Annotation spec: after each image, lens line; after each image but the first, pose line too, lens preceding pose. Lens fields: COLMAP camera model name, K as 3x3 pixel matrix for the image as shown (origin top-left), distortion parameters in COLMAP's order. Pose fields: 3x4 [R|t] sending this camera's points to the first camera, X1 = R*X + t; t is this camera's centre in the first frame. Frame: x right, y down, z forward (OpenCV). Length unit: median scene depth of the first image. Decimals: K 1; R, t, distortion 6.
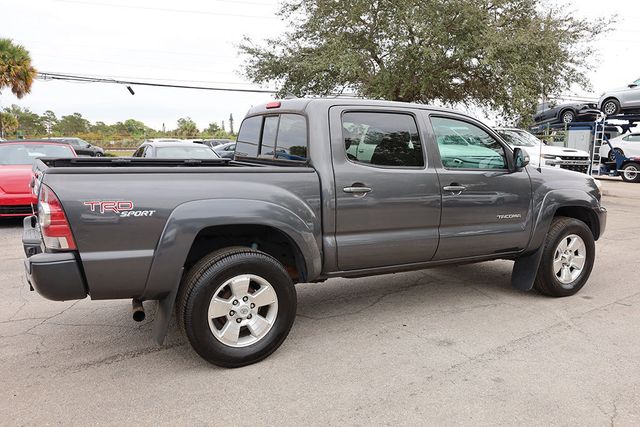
lens RADIAL K [[523.9, 0, 318.4], [0, 523.9, 211.5], [0, 0, 1]] dist [-0.005995, 0.009035]
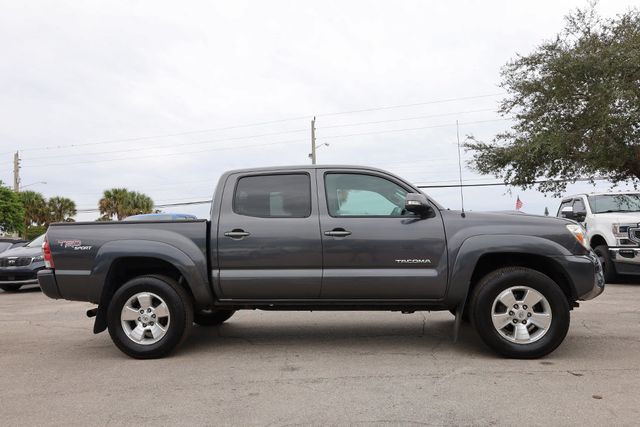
lens RADIAL K [[450.5, 0, 306.8], [0, 450.5, 214.5], [0, 0, 1]] dist [0.003940, 0.000026]
pose [[0.801202, -0.067858, -0.594534, 0.886970], [-0.040550, 0.985109, -0.167083, 0.089614], [0.597018, 0.157975, 0.786519, 0.225775]]
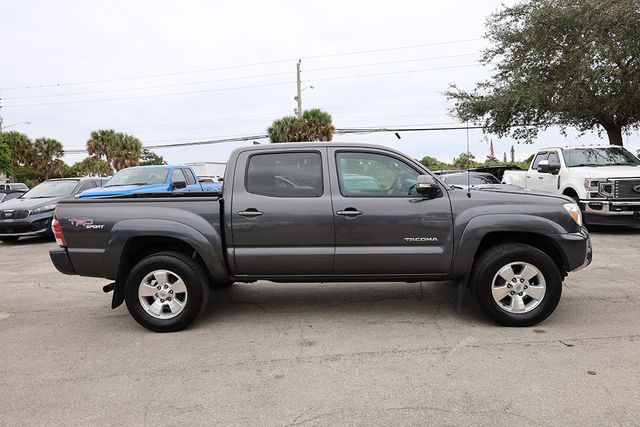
lens RADIAL K [[425.3, 0, 319.0], [0, 425.3, 210.2], [0, 0, 1]] dist [0.004193, 0.000709]
pose [[0.837897, 0.003499, -0.545818, 0.813179], [-0.028320, 0.998911, -0.037070, -0.015077], [0.545094, 0.046519, 0.837083, 0.201133]]
